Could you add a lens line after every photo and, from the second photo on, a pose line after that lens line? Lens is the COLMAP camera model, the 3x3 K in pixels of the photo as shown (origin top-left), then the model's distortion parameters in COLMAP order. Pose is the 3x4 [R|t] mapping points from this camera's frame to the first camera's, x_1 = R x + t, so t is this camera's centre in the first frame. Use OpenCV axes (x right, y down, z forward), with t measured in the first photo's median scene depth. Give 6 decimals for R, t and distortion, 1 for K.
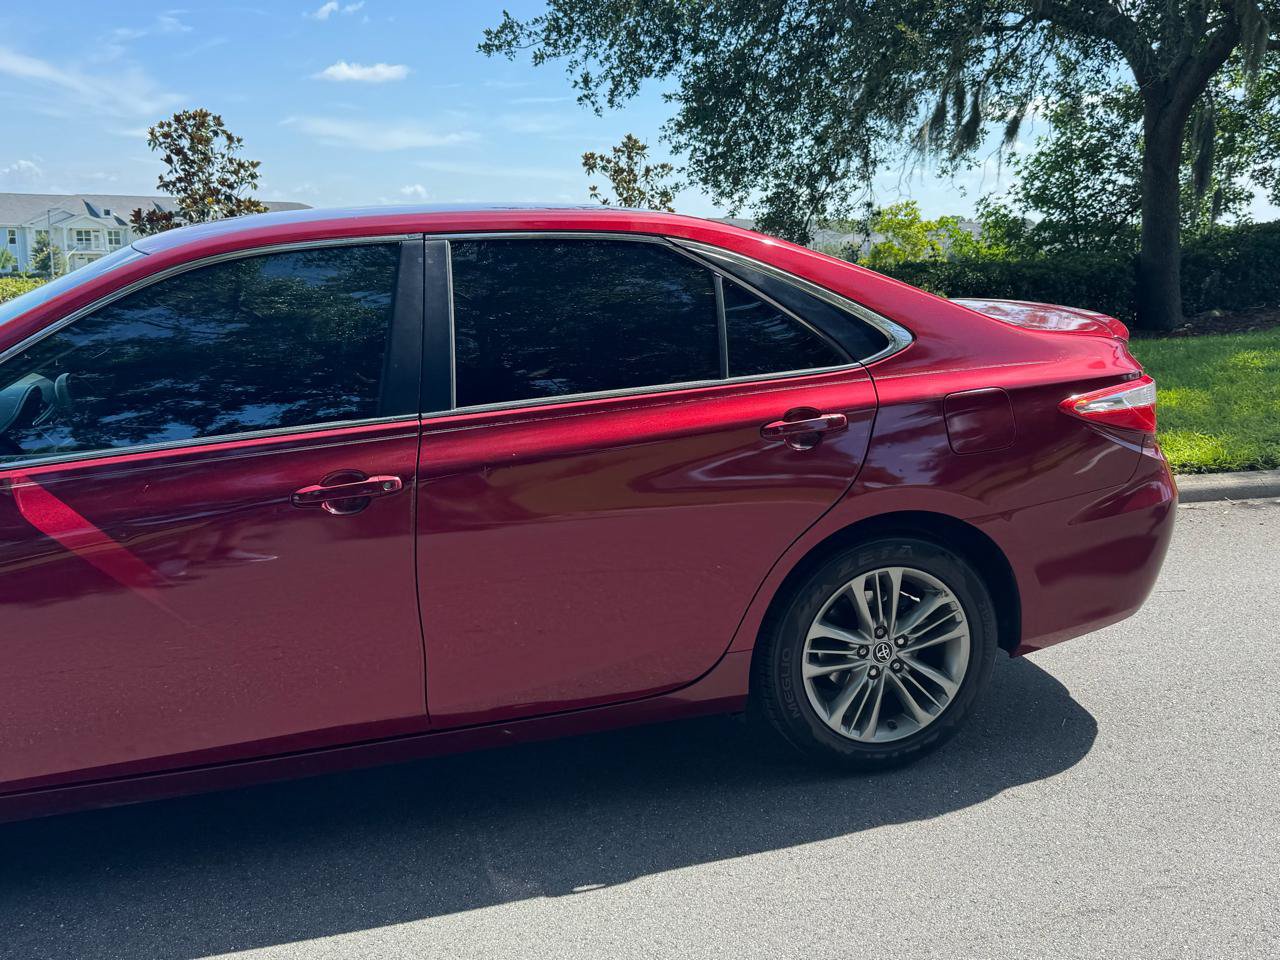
lens RADIAL K [[1198.1, 0, 640.0], [0, 1198.1, 480.0], [0, 0, 1]] dist [0.175447, -0.359783]
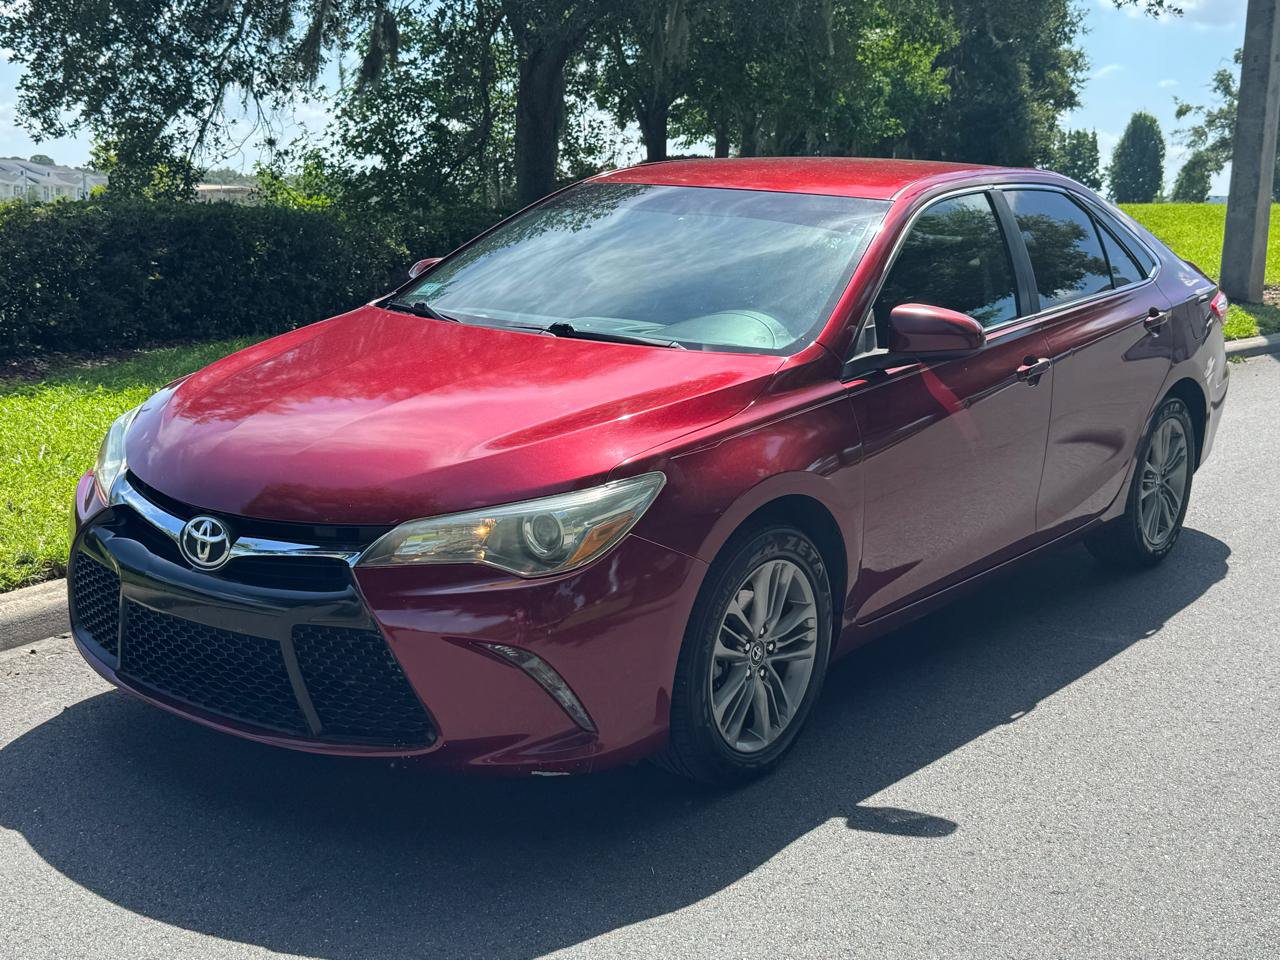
lens RADIAL K [[1621.0, 0, 640.0], [0, 1621.0, 480.0], [0, 0, 1]] dist [0.243079, -0.693867]
pose [[0.799185, -0.085743, 0.594938, -0.717871], [0.096339, 0.995250, 0.014023, 0.027171], [-0.593314, 0.046109, 0.803650, -0.100776]]
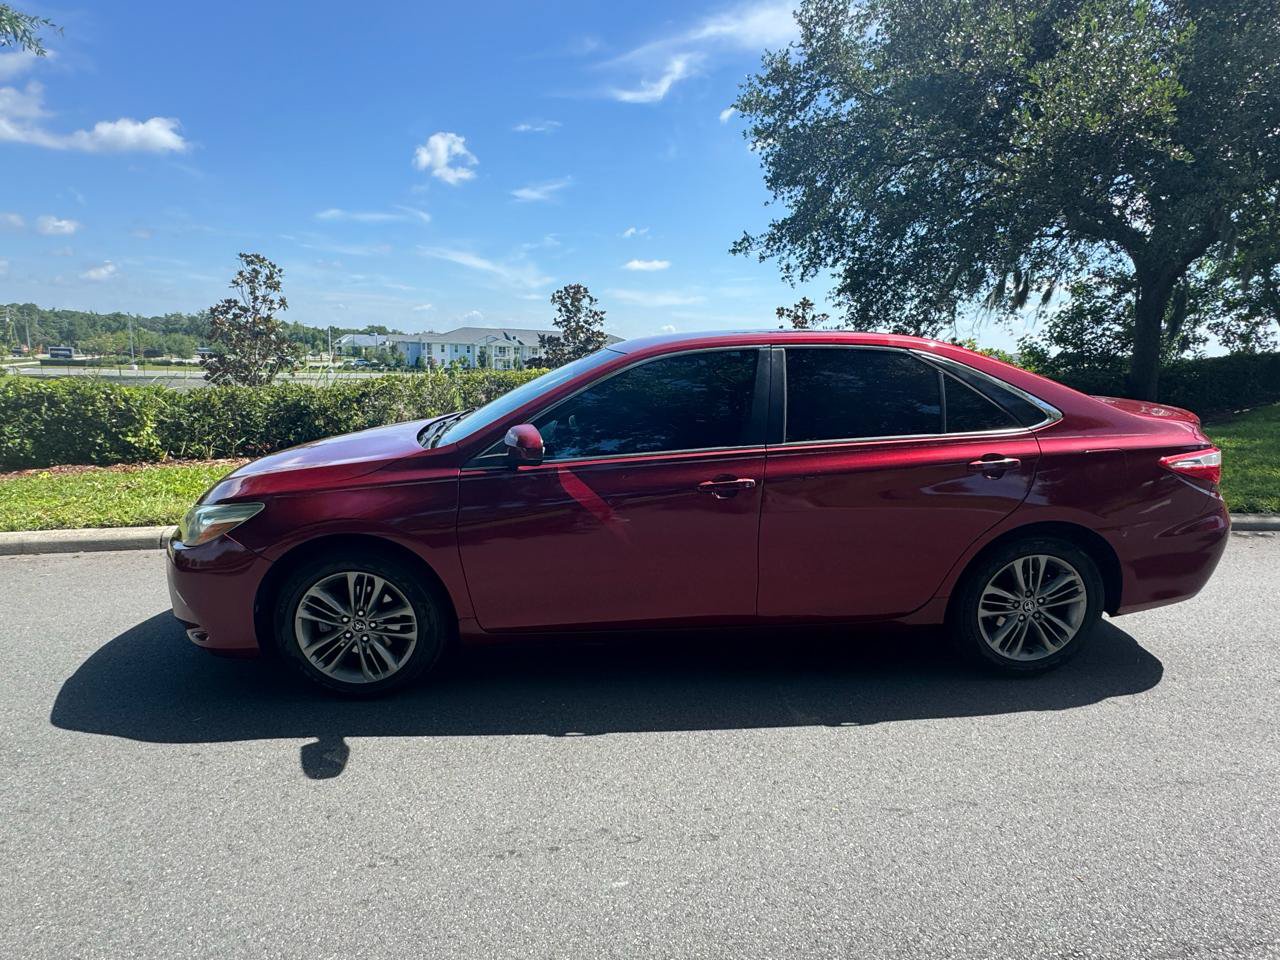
lens RADIAL K [[675.2, 0, 639.4], [0, 675.2, 478.8], [0, 0, 1]] dist [-0.000502, -0.000377]
pose [[0.975390, 0.062663, -0.211393, -0.064158], [-0.065929, 0.997789, -0.008431, 0.006351], [0.210397, 0.022160, 0.977365, -0.002793]]
